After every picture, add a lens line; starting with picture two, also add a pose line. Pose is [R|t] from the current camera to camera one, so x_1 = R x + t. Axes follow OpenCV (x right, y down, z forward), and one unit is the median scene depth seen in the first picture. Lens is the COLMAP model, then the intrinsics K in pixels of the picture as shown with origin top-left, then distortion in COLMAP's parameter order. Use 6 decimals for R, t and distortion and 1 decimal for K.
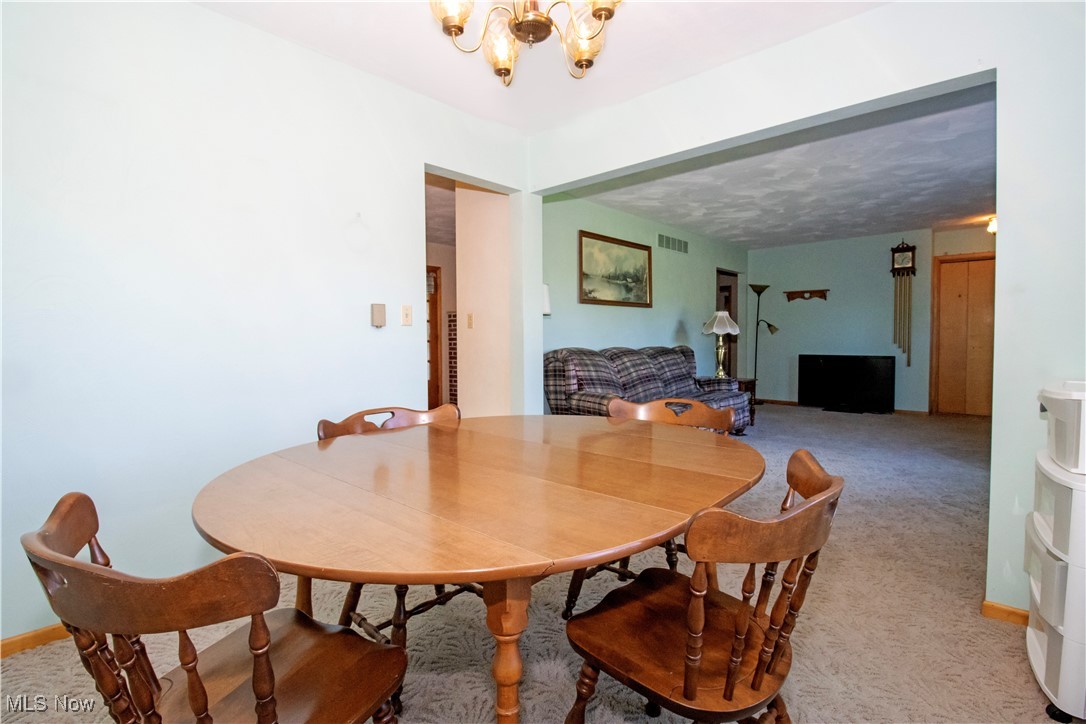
lens RADIAL K [[504.3, 0, 536.9], [0, 504.3, 357.8], [0, 0, 1]] dist [-0.011684, -0.008330]
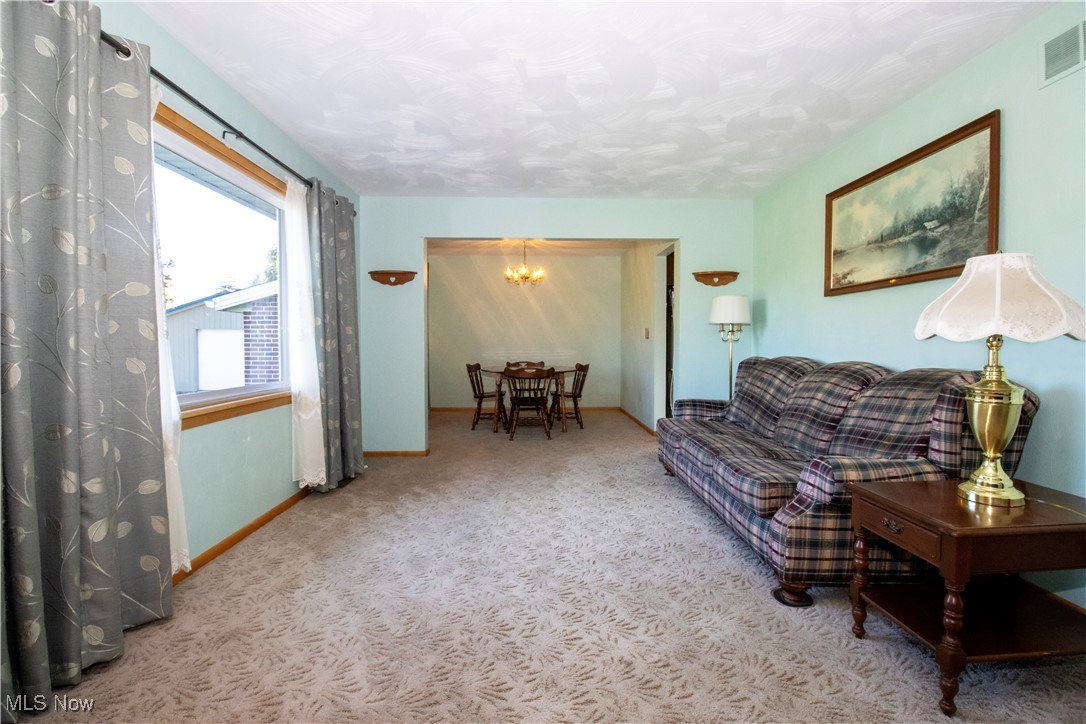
lens RADIAL K [[504.3, 0, 541.4], [0, 504.3, 360.0], [0, 0, 1]] dist [-0.011684, -0.008330]
pose [[-0.714756, 0.033271, -0.698582, 0.782536], [-0.022012, 0.997303, 0.070020, -0.052749], [0.699027, 0.065424, -0.712096, 1.094956]]
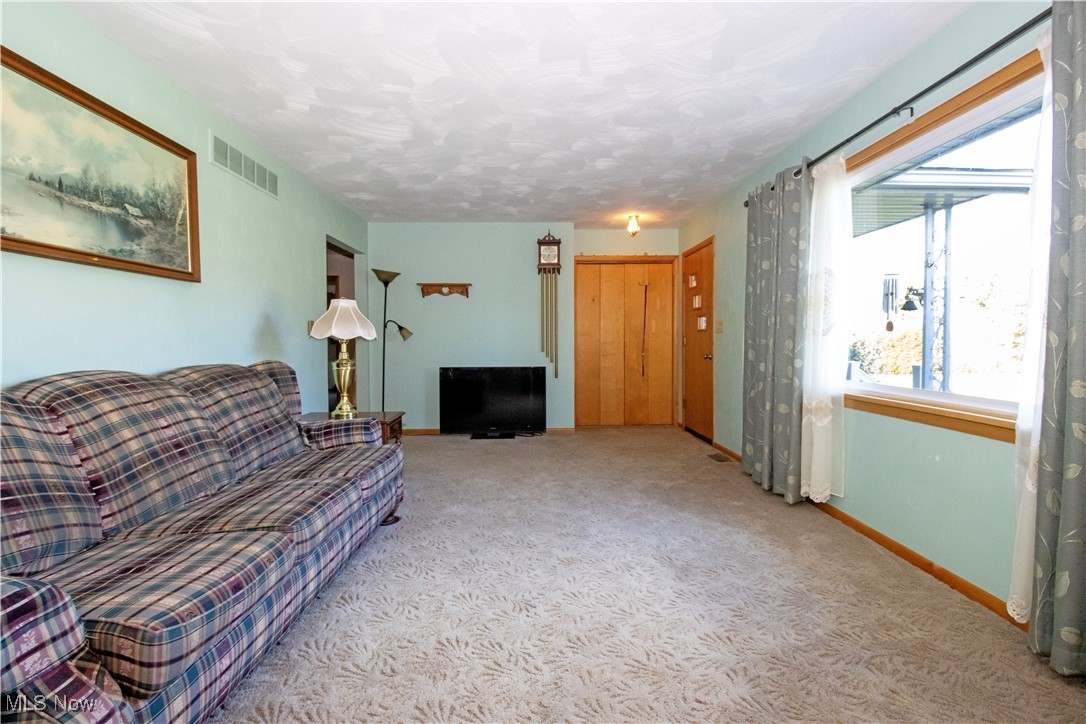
lens RADIAL K [[504.3, 0, 545.6], [0, 504.3, 358.2], [0, 0, 1]] dist [-0.011684, -0.008330]
pose [[0.708588, -0.018446, 0.705382, 0.132925], [0.027154, 0.999631, -0.001137, -0.019913], [-0.705100, 0.019959, 0.708827, 0.463809]]
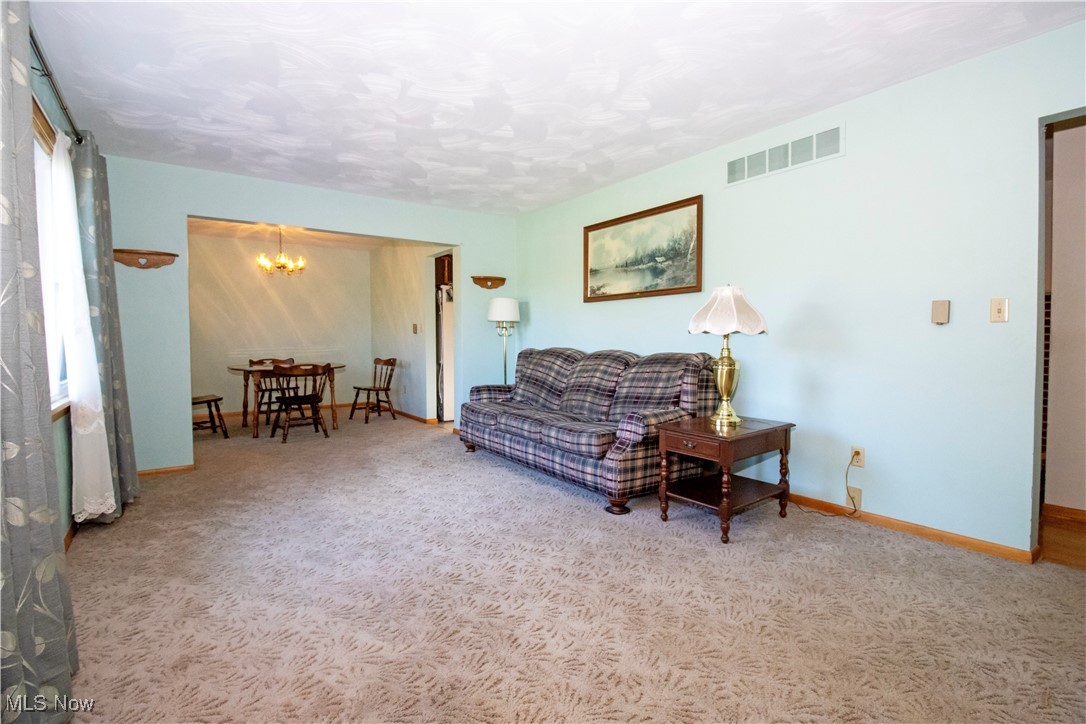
lens RADIAL K [[504.3, 0, 544.9], [0, 504.3, 359.0], [0, 0, 1]] dist [-0.011684, -0.008330]
pose [[-0.187804, 0.050615, -0.980902, 0.941738], [-0.035349, 0.997676, 0.058248, -0.047853], [0.981570, 0.045613, -0.185578, 0.986555]]
